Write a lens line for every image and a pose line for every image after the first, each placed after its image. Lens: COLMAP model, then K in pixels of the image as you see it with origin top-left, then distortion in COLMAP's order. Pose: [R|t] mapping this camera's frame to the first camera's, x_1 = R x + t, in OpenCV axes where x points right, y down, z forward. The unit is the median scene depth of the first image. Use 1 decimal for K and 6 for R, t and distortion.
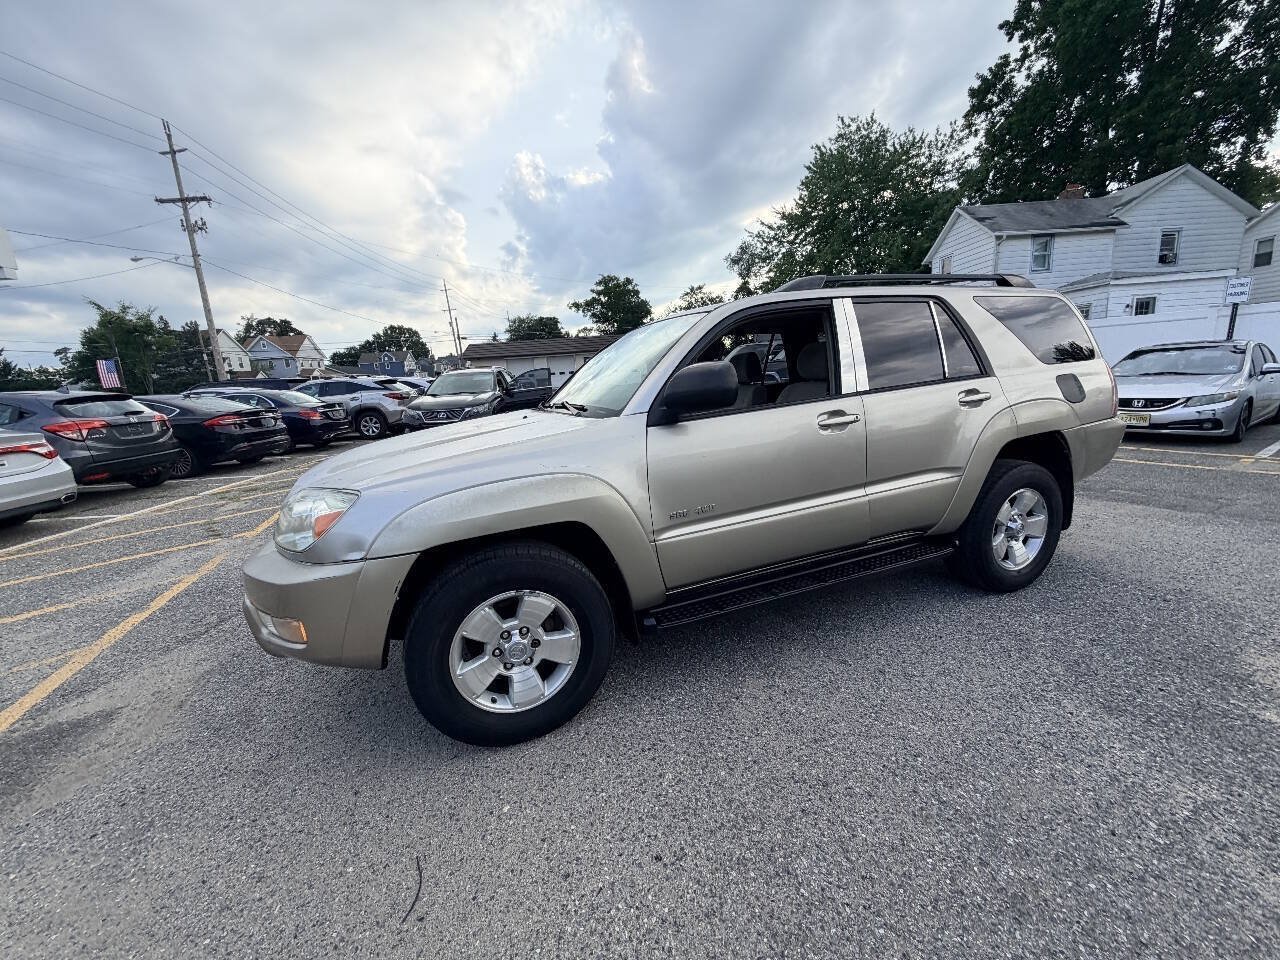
lens RADIAL K [[505.8, 0, 641.3], [0, 505.8, 490.7], [0, 0, 1]] dist [0.001074, -0.000176]
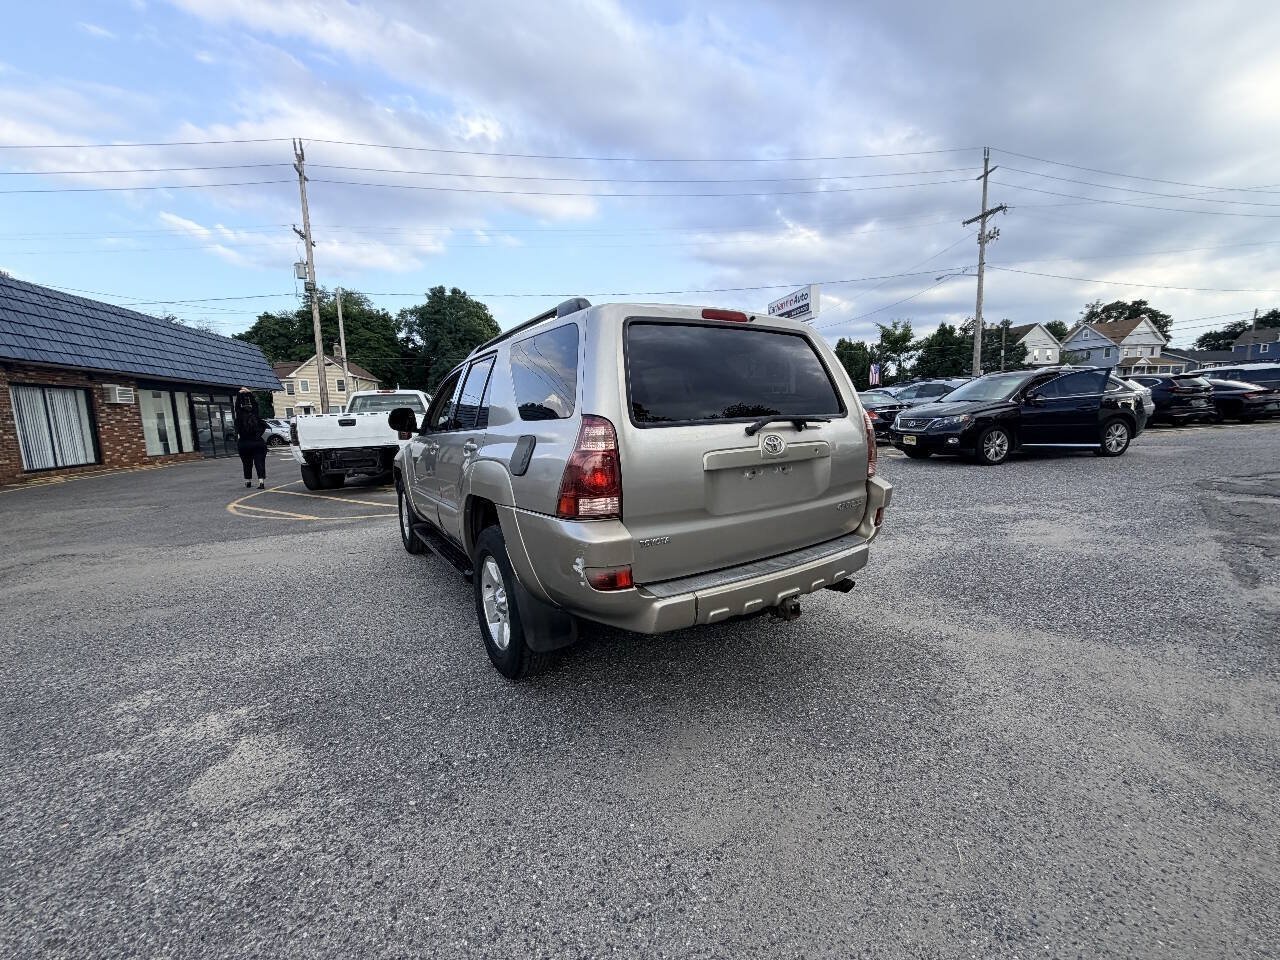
lens RADIAL K [[511.4, 0, 638.3], [0, 511.4, 480.6], [0, 0, 1]] dist [0.000876, -0.000031]
pose [[0.181996, 0.187227, -0.965310, 0.235192], [-0.189224, 0.970025, 0.152466, -0.045630], [0.964921, 0.154912, 0.211968, 0.147323]]
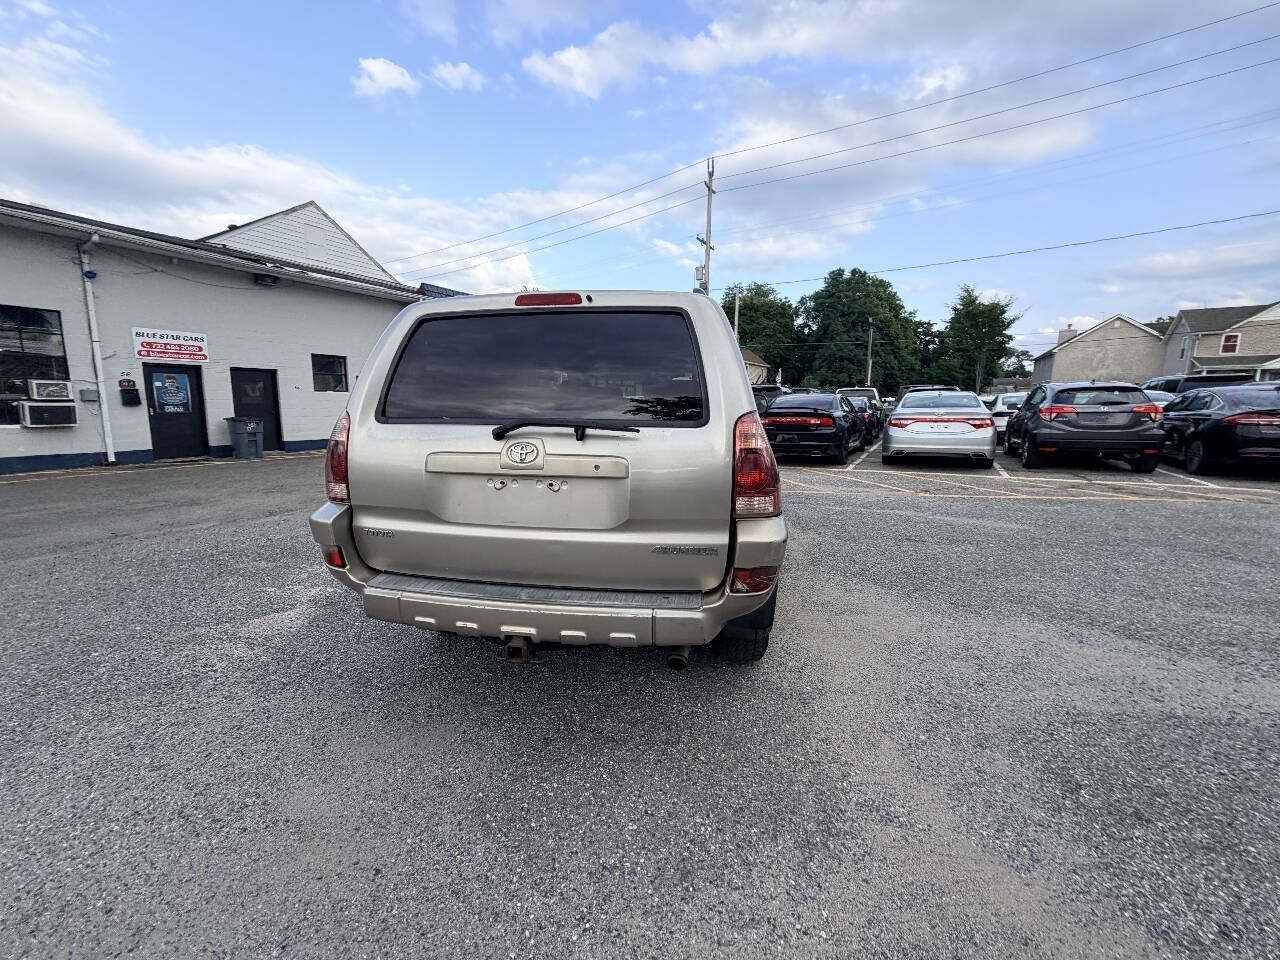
lens RADIAL K [[513.4, 0, 642.8], [0, 513.4, 477.0], [0, 0, 1]] dist [0.001470, -0.000179]
pose [[-0.527854, 0.183029, -0.829380, 0.200131], [-0.151741, 0.940471, 0.304119, -0.068837], [0.835670, 0.286381, -0.468659, 0.257795]]
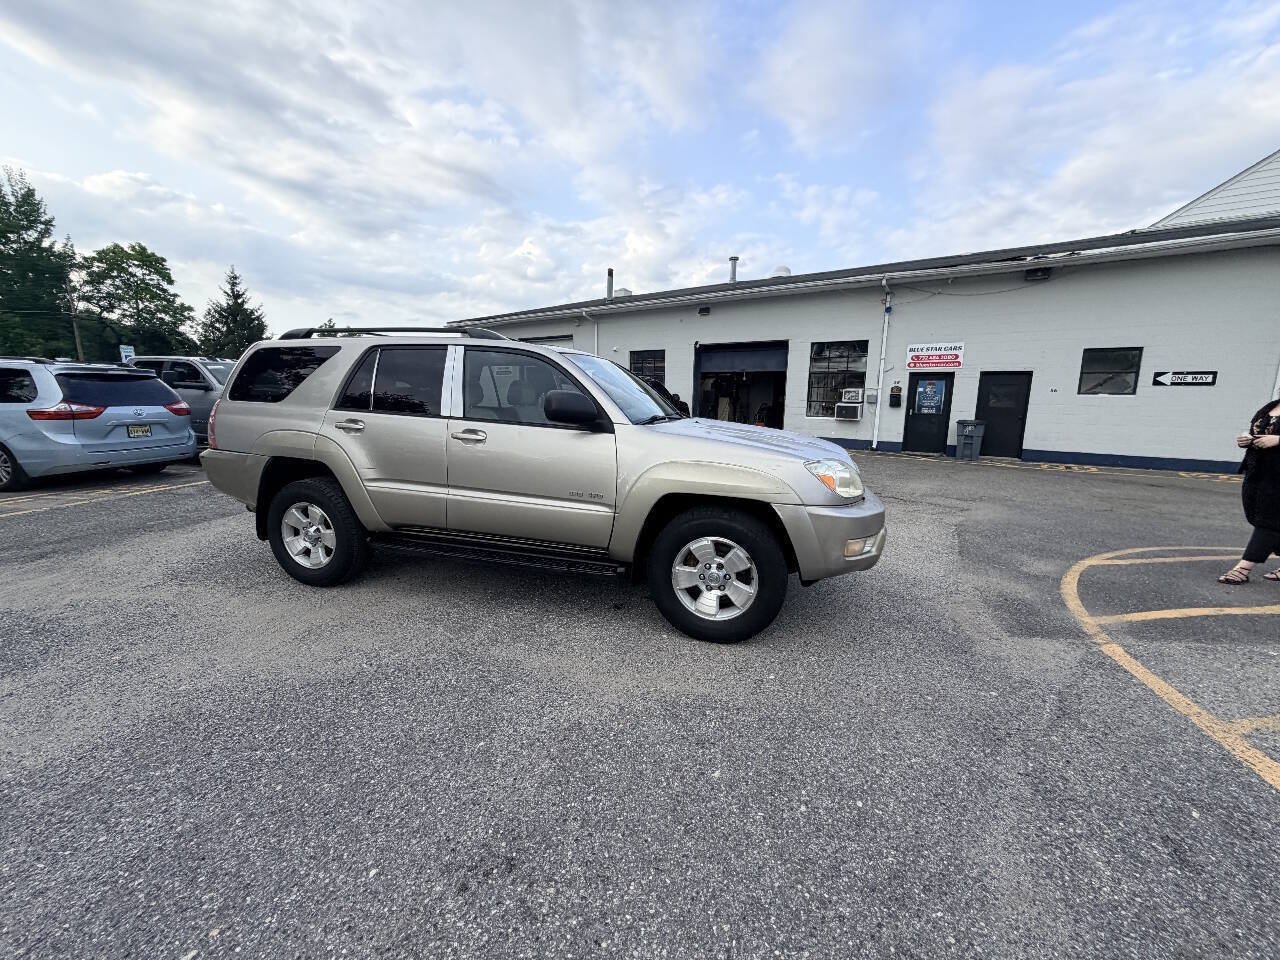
lens RADIAL K [[507.9, 0, 641.6], [0, 507.9, 504.7], [0, 0, 1]] dist [0.000082, 0.000058]
pose [[-0.780616, -0.078279, 0.620090, -0.127742], [0.166860, 0.930015, 0.327459, -0.054912], [-0.602326, 0.359088, -0.712923, 0.282429]]
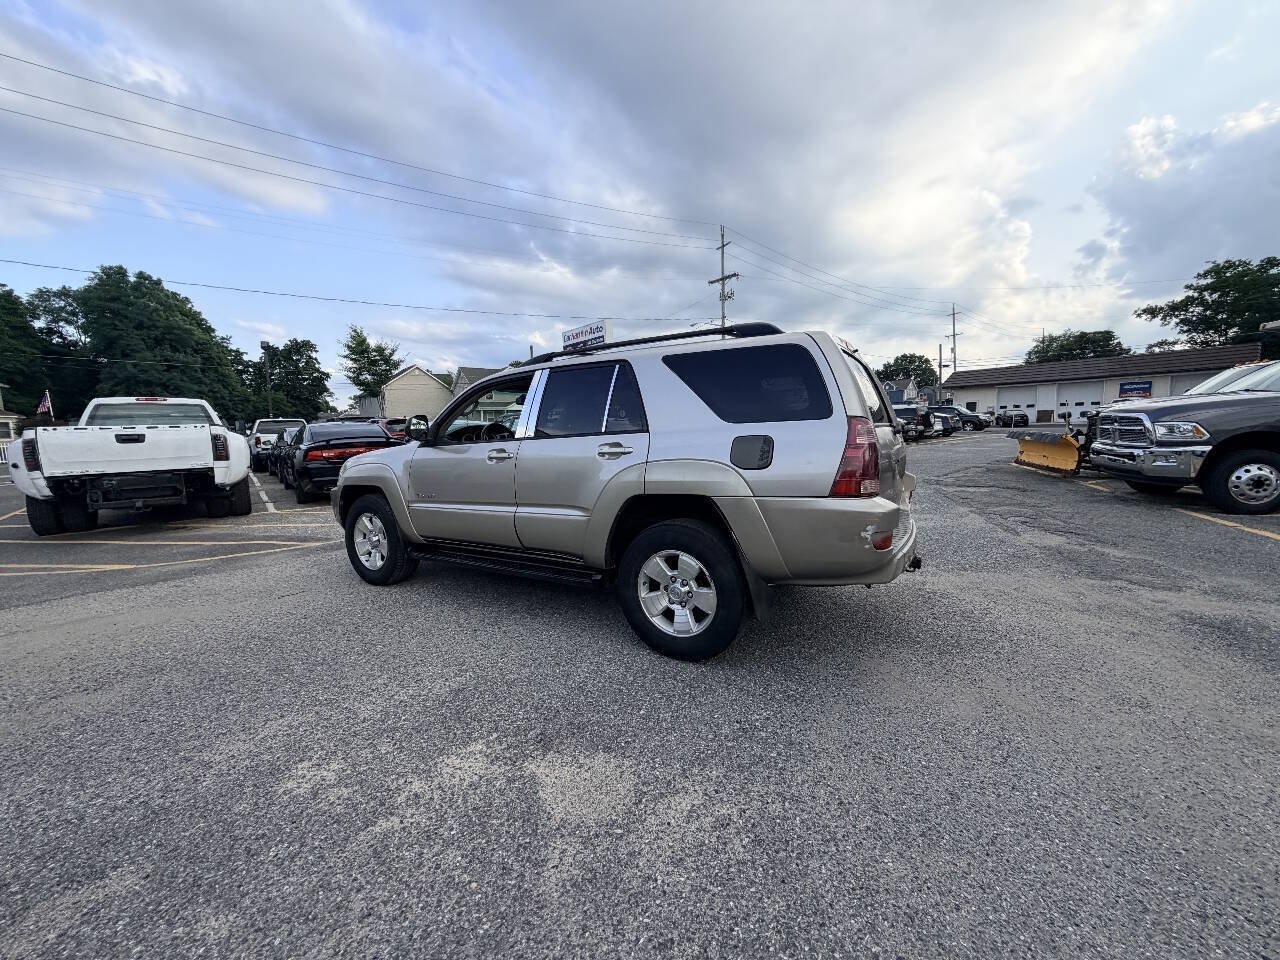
lens RADIAL K [[512.1, 0, 640.0], [0, 512.1, 480.0], [0, 0, 1]] dist [0.001108, 0.000001]
pose [[0.596080, 0.128102, -0.792640, 0.209310], [-0.187408, 0.982121, 0.017791, -0.019751], [0.780748, 0.137942, 0.609430, 0.047760]]
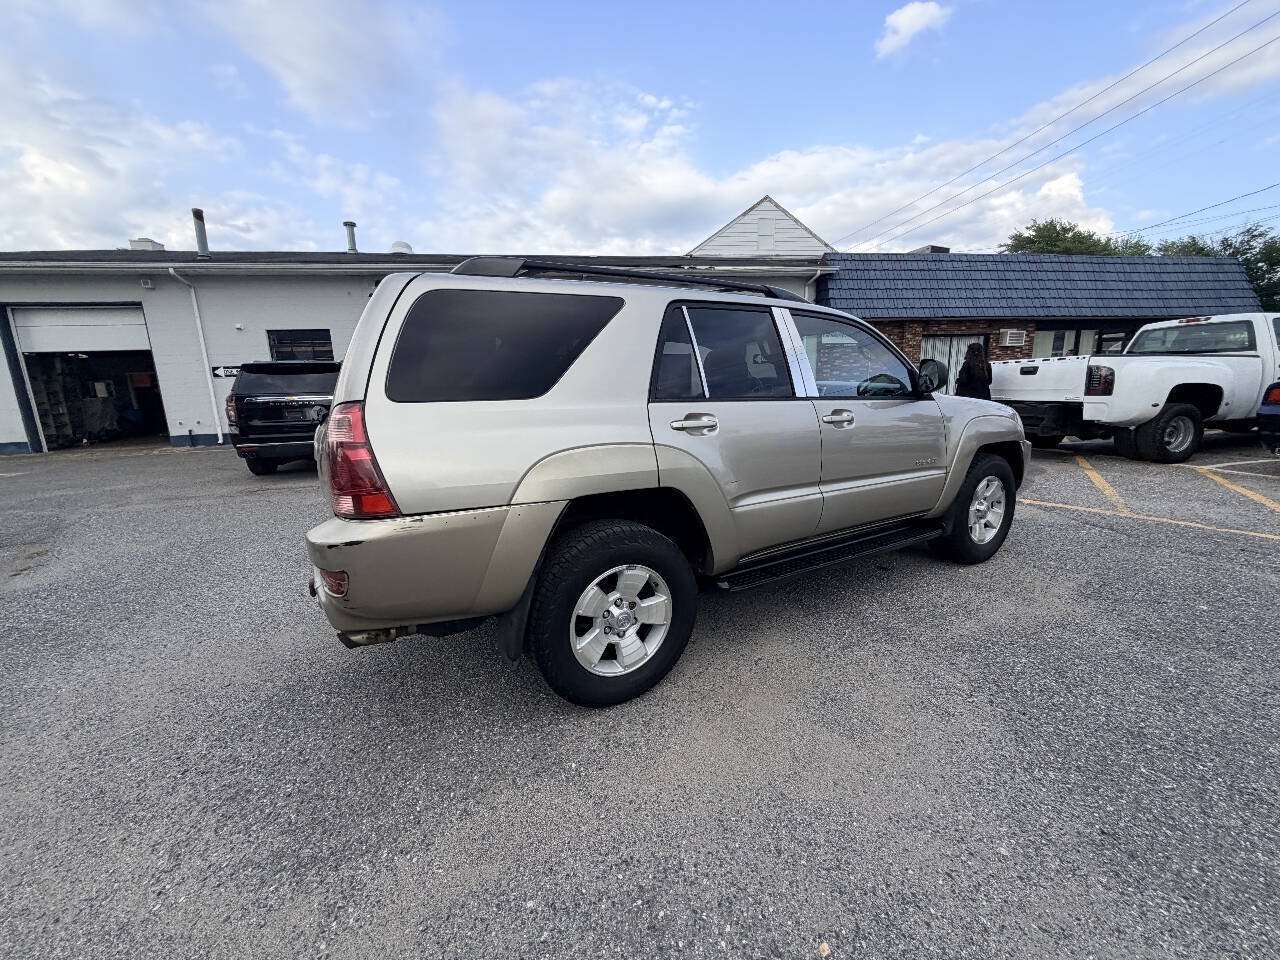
lens RADIAL K [[505.8, 0, 641.3], [0, 505.8, 490.7], [0, 0, 1]] dist [0.001074, -0.000176]
pose [[-0.986084, 0.123290, -0.111529, 0.077790], [0.065347, 0.904292, 0.421884, -0.073583], [0.152869, 0.408725, -0.899764, 0.312945]]
